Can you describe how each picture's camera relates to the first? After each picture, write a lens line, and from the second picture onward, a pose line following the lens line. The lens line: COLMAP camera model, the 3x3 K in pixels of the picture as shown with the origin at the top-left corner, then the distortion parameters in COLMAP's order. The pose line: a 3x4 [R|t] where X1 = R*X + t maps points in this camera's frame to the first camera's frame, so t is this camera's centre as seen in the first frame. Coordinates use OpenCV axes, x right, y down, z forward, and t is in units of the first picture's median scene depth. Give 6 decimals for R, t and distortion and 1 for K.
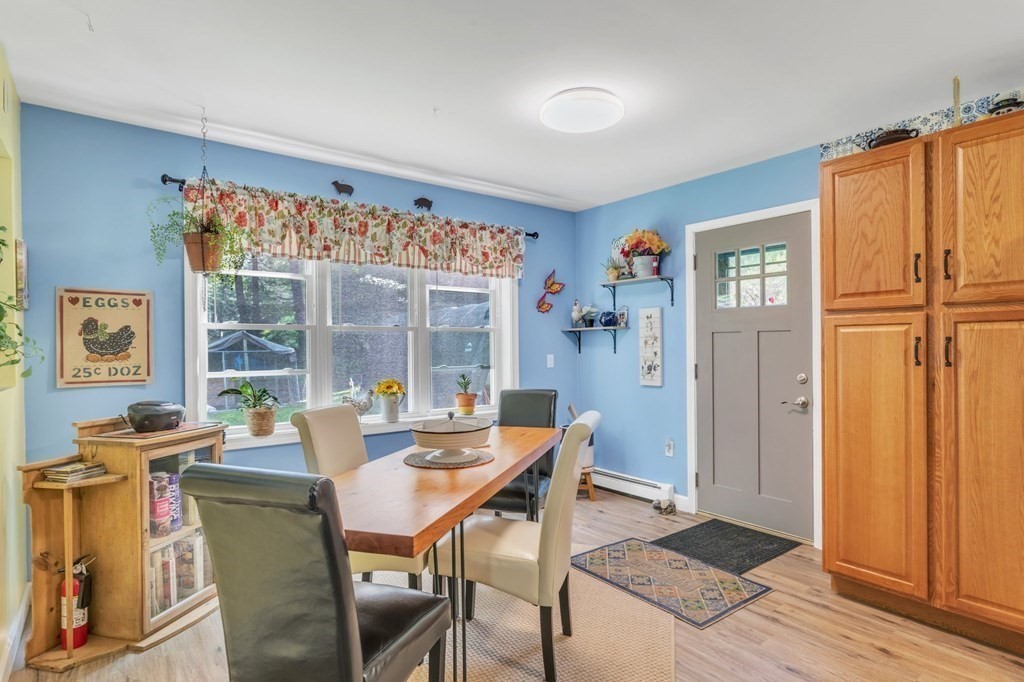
lens RADIAL K [[526.2, 0, 505.2], [0, 526.2, 346.9], [0, 0, 1]] dist [-0.012356, 0.000798]
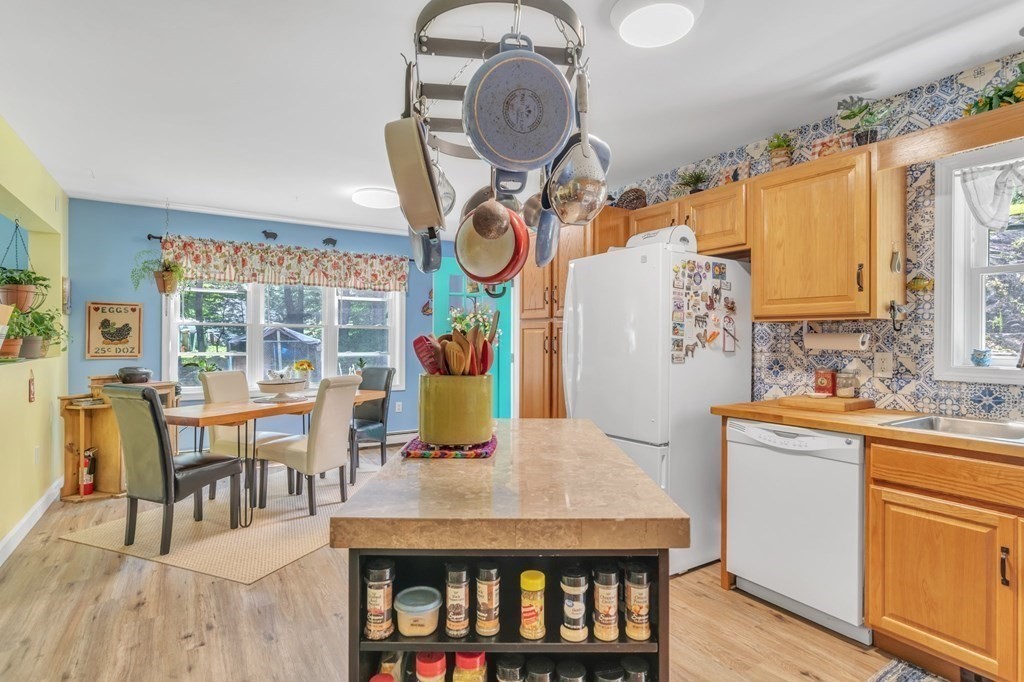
lens RADIAL K [[526.2, 0, 521.2], [0, 526.2, 338.9], [0, 0, 1]] dist [-0.012356, 0.000798]
pose [[0.996413, 0.013559, -0.083525, 0.625058], [-0.013865, 0.999899, -0.003087, -0.003097], [0.083475, 0.004234, 0.996501, -0.525925]]
